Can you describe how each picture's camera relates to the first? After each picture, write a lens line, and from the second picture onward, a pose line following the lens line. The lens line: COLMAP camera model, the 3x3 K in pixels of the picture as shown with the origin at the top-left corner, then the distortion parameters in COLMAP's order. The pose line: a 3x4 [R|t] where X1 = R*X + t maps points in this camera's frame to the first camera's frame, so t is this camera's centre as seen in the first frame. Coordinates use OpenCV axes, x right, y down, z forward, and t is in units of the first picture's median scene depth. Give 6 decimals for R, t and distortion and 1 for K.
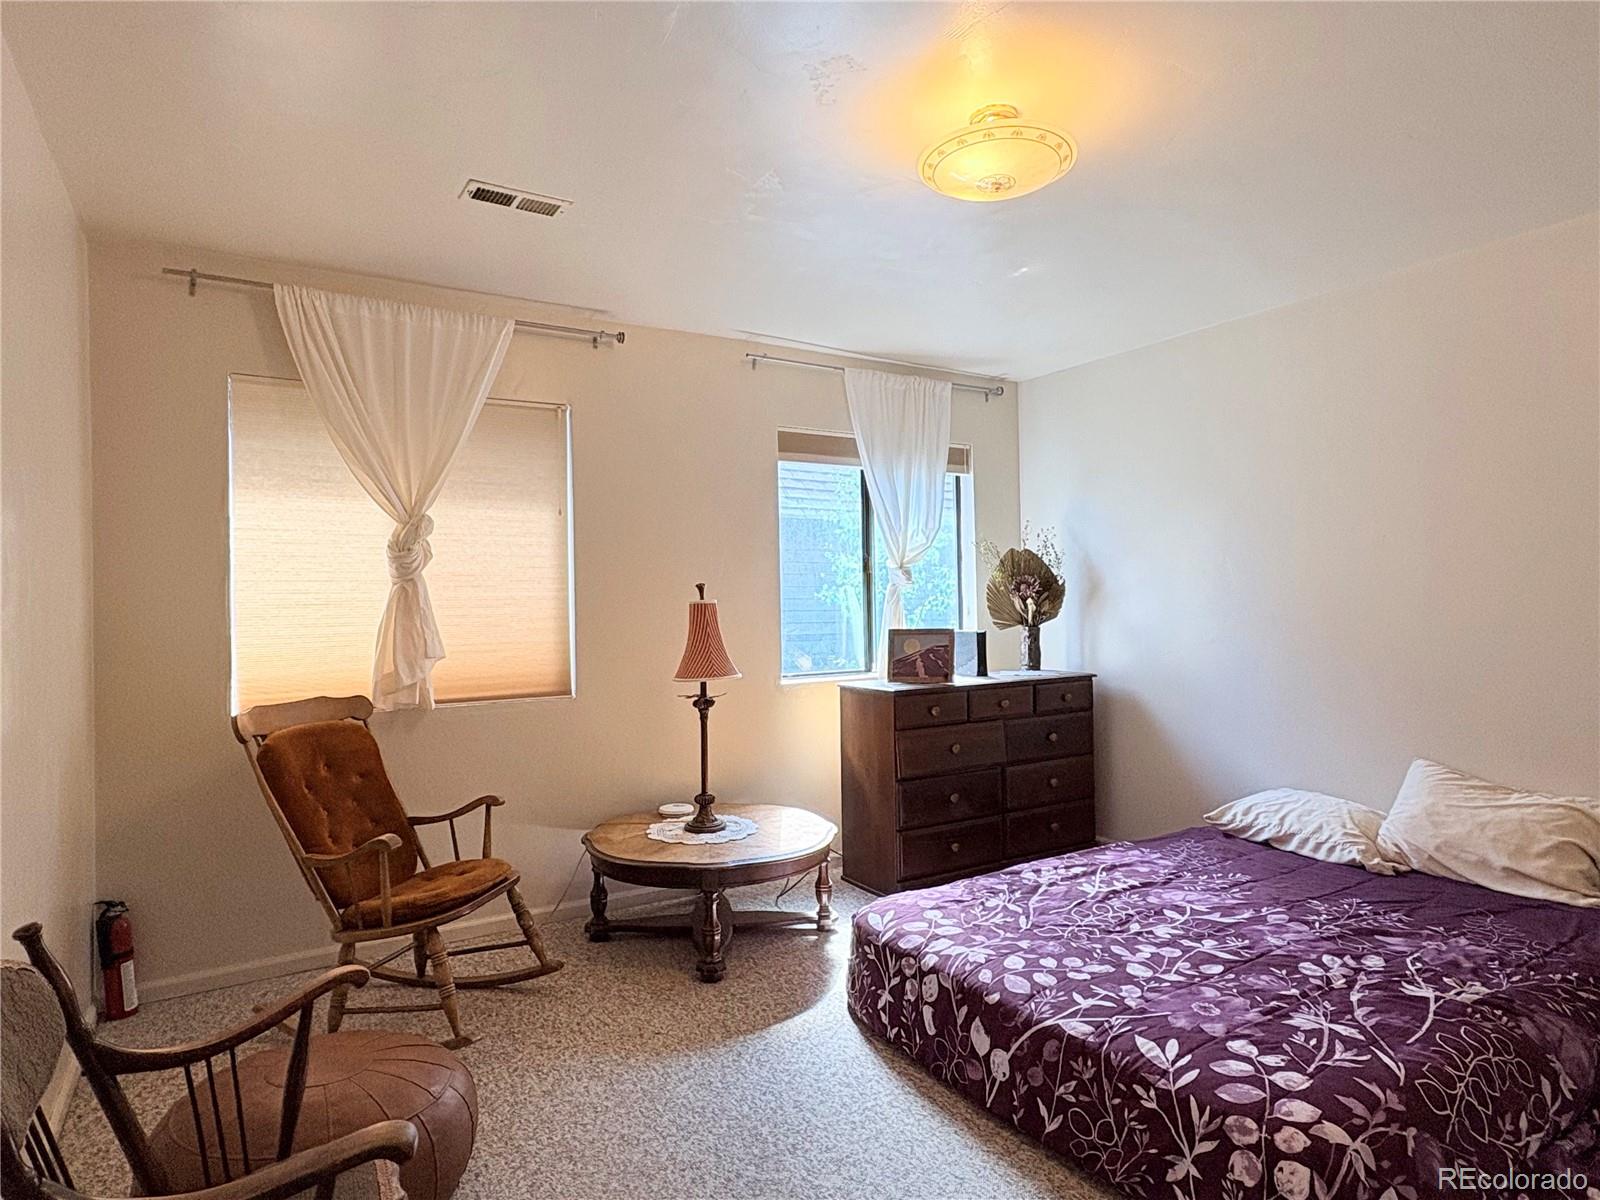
lens RADIAL K [[924.6, 0, 794.8], [0, 924.6, 600.1], [0, 0, 1]] dist [0.002124, 0.003278]
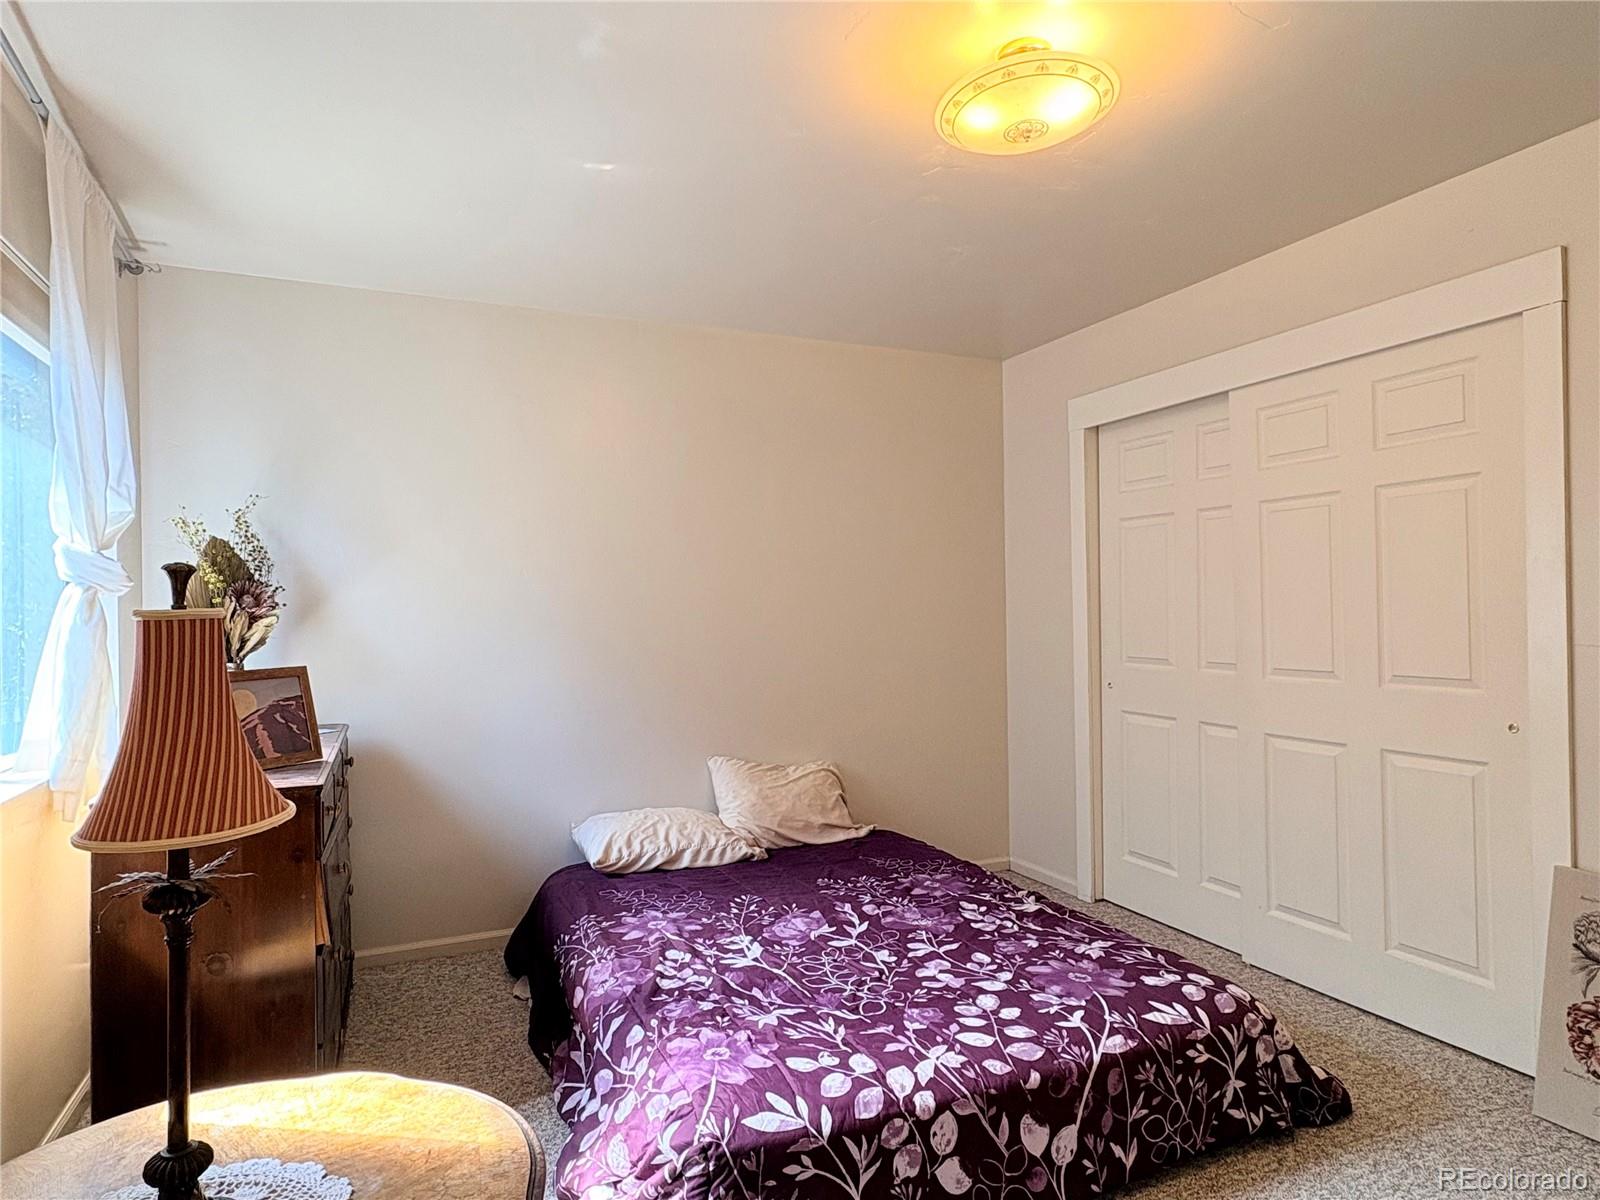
lens RADIAL K [[924.6, 0, 794.8], [0, 924.6, 600.1], [0, 0, 1]] dist [0.002124, 0.003278]
pose [[0.123652, 0.025382, 0.992001, -0.611793], [0.007470, 0.999621, -0.026508, 0.011324], [-0.992298, 0.010688, 0.123415, 1.020262]]
